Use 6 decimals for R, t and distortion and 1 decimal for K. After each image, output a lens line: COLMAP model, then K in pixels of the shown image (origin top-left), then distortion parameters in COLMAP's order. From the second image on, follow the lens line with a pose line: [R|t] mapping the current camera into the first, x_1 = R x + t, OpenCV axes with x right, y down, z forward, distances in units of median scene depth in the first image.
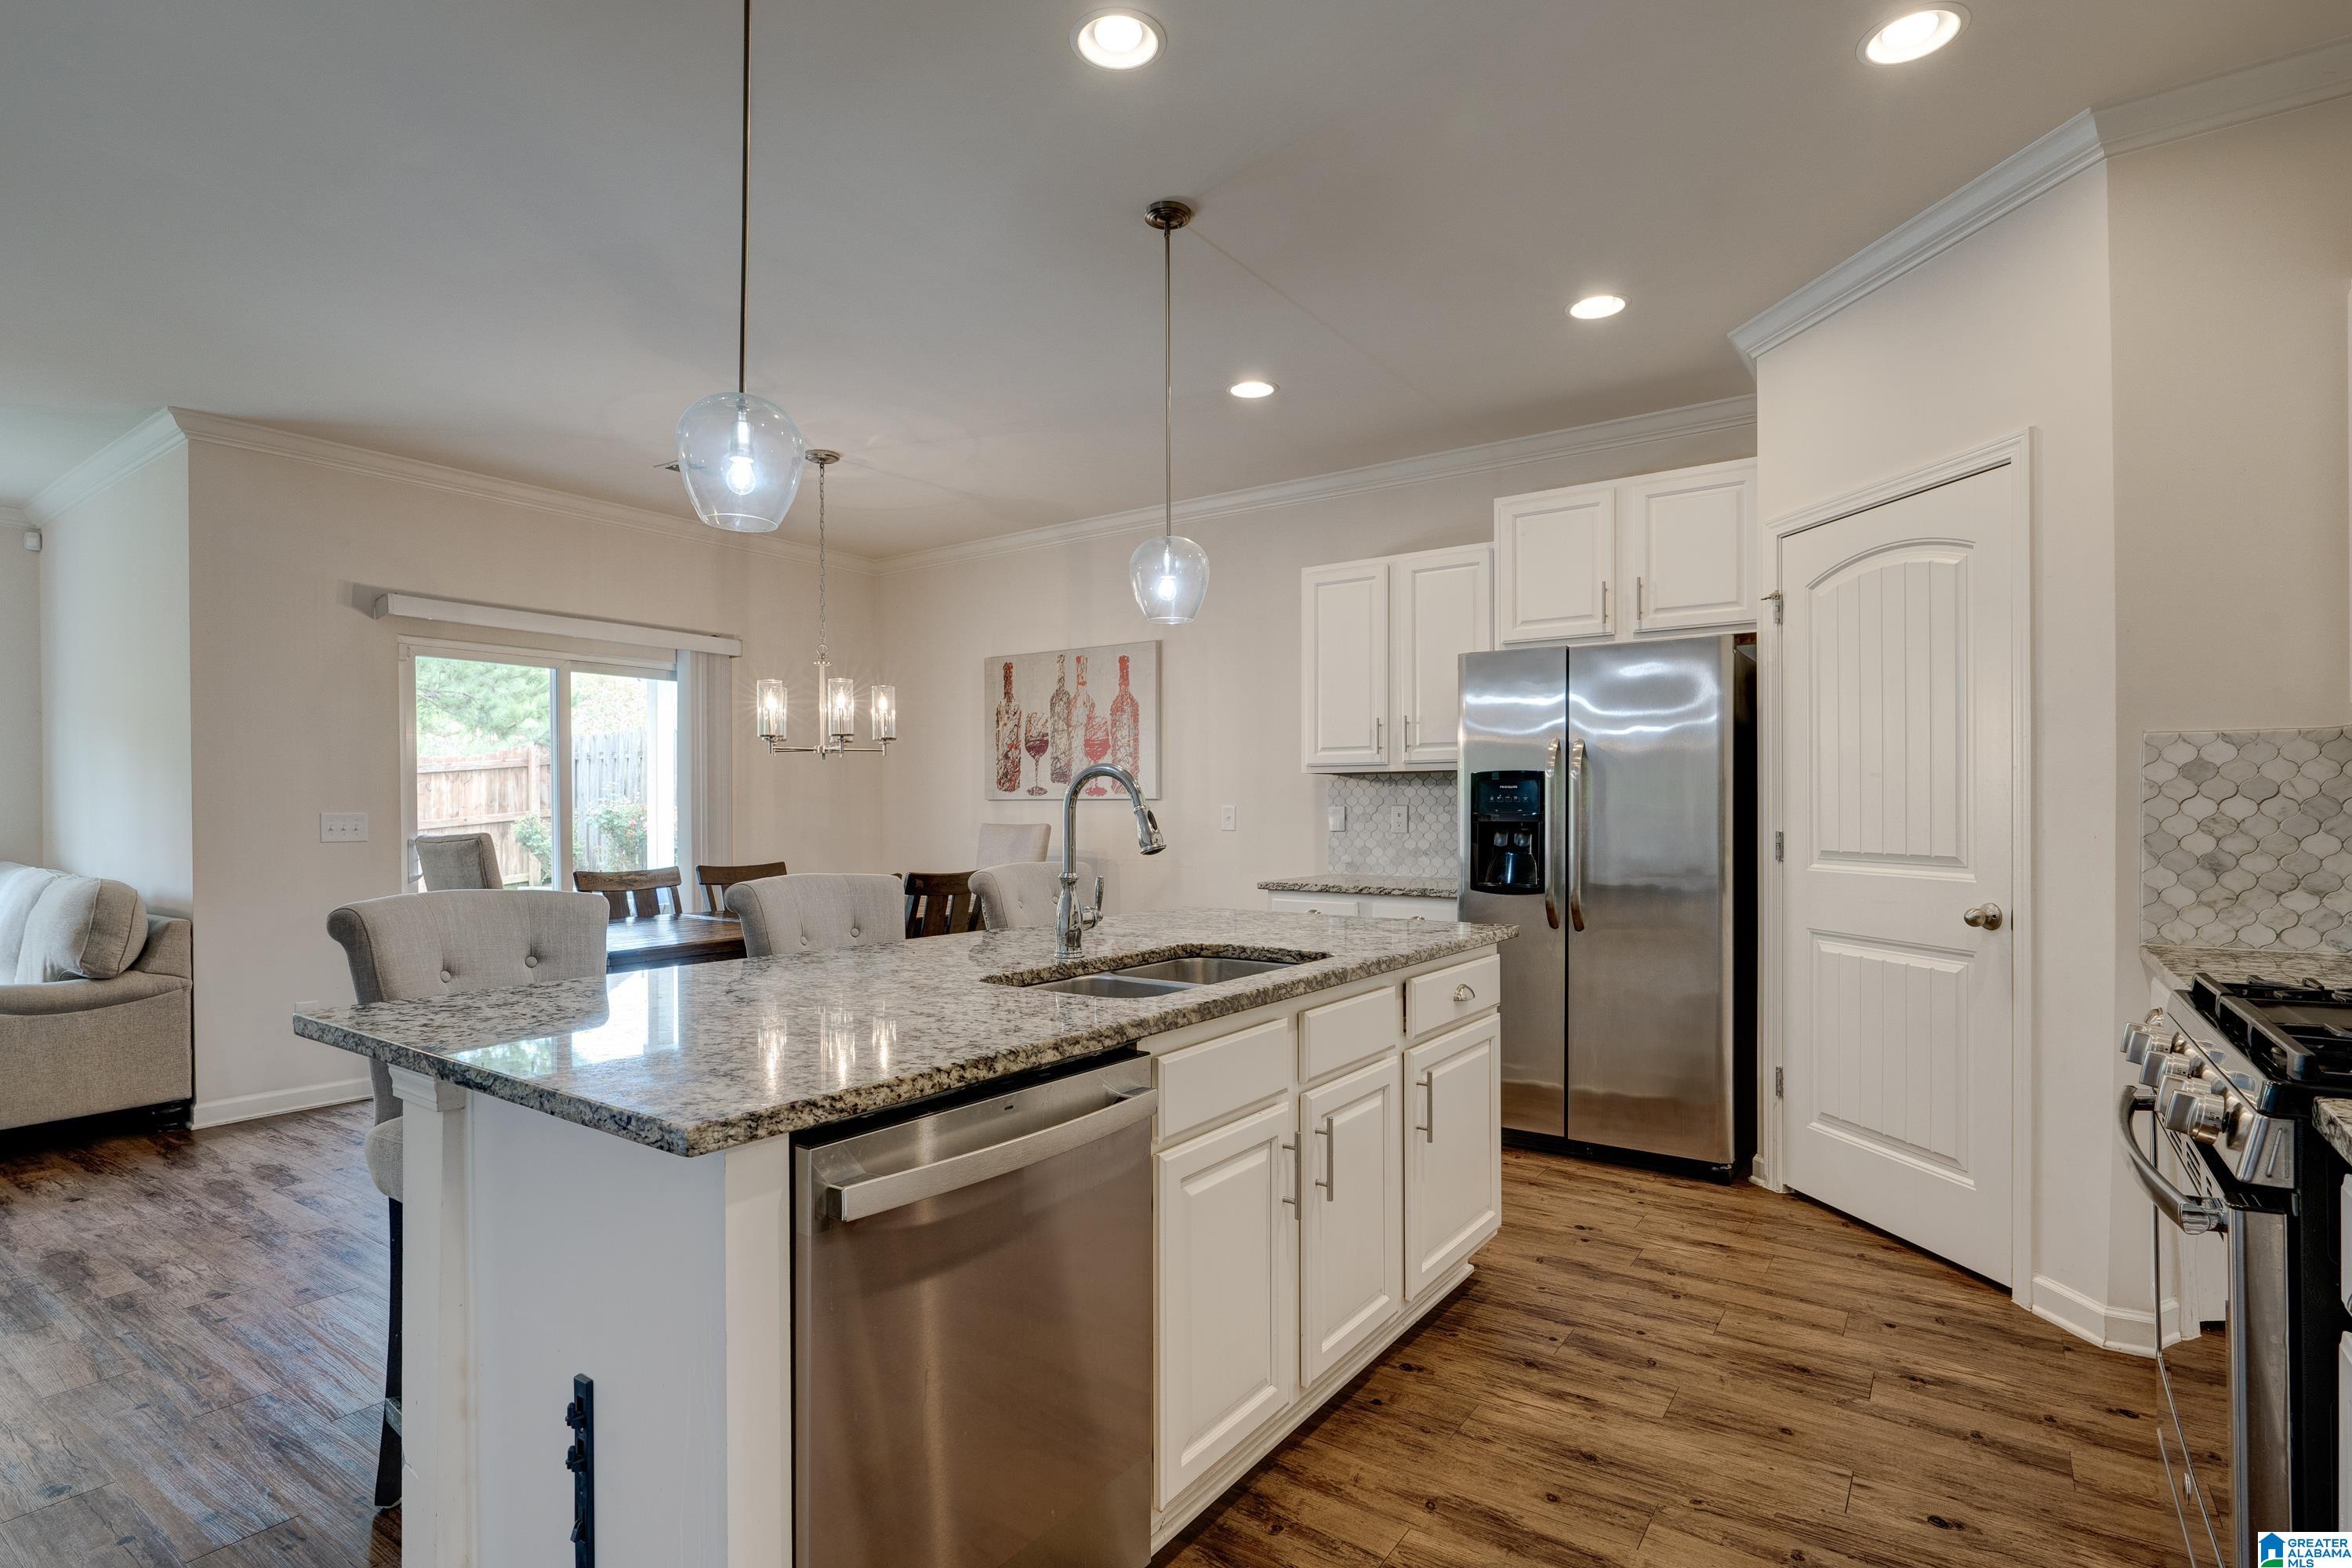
lens RADIAL K [[1153.1, 0, 1173.4], [0, 1153.1, 798.4], [0, 0, 1]] dist [-0.004320, 0.001088]
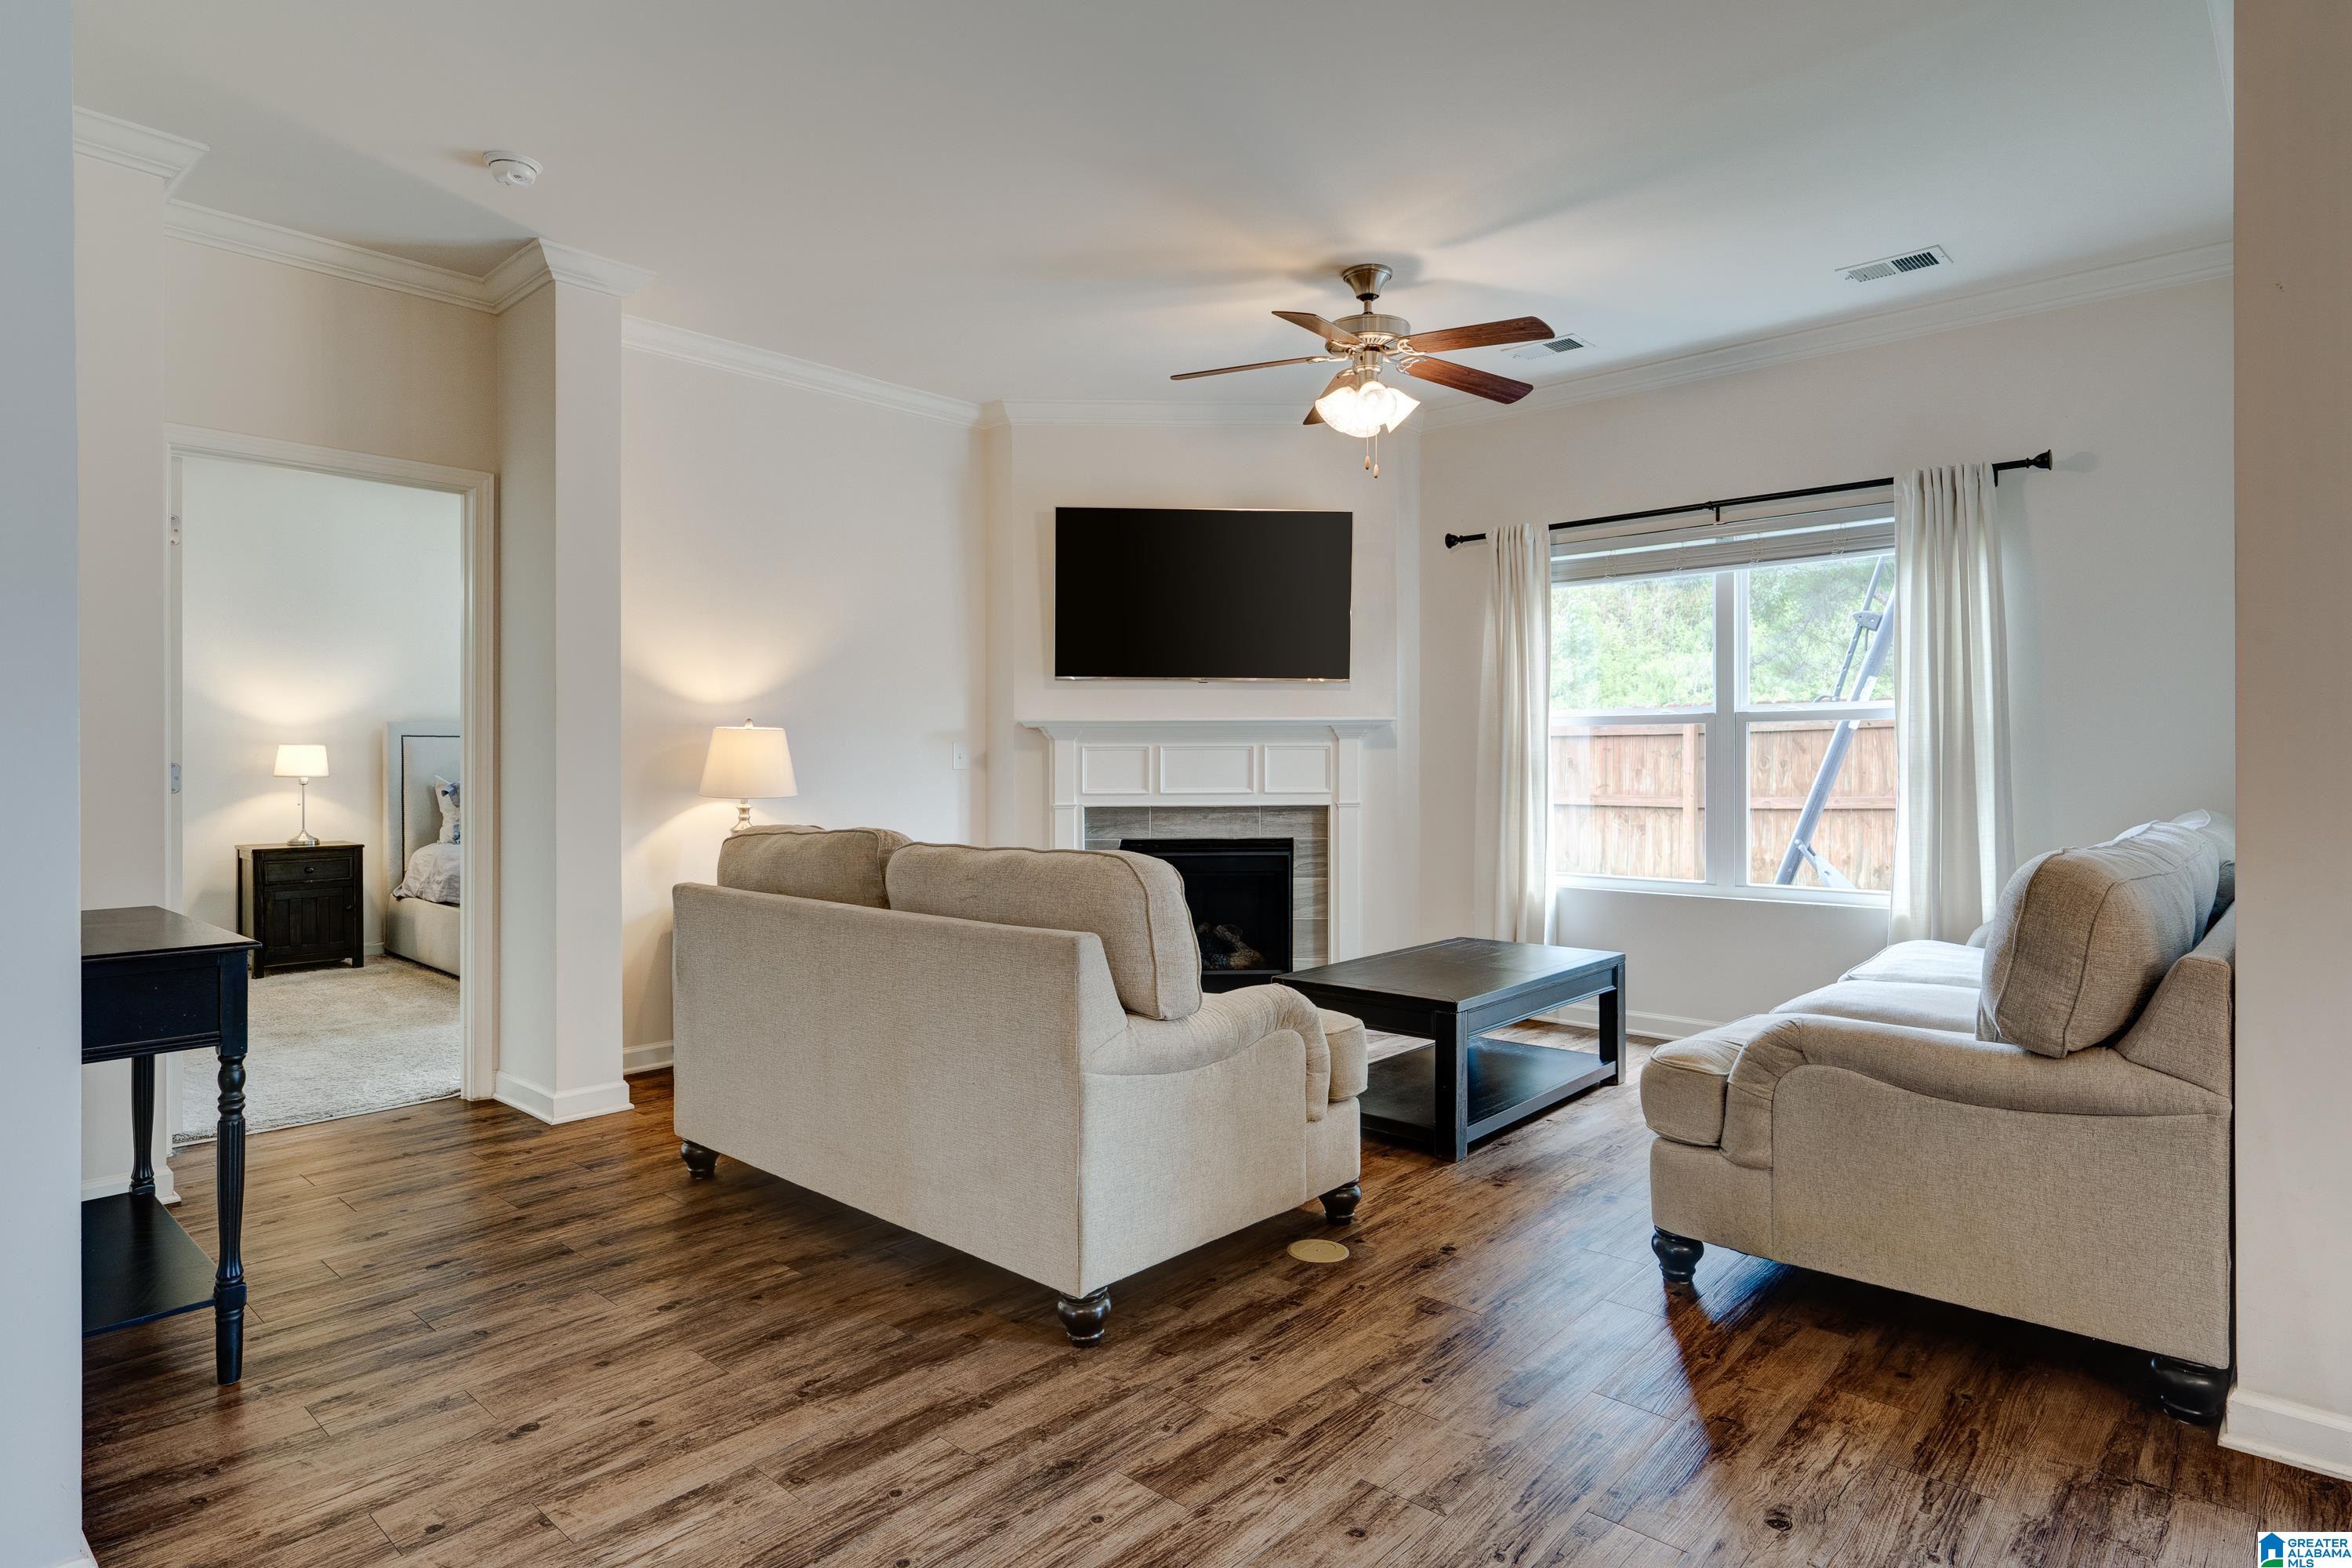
lens RADIAL K [[1266.3, 0, 1178.5], [0, 1266.3, 771.5], [0, 0, 1]] dist [0.000042, 0.000131]
pose [[-0.123124, 0.005324, -0.992377, -0.338707], [0.010681, 0.999935, 0.004040, 0.028091], [0.992334, -0.010102, -0.123172, 0.684402]]
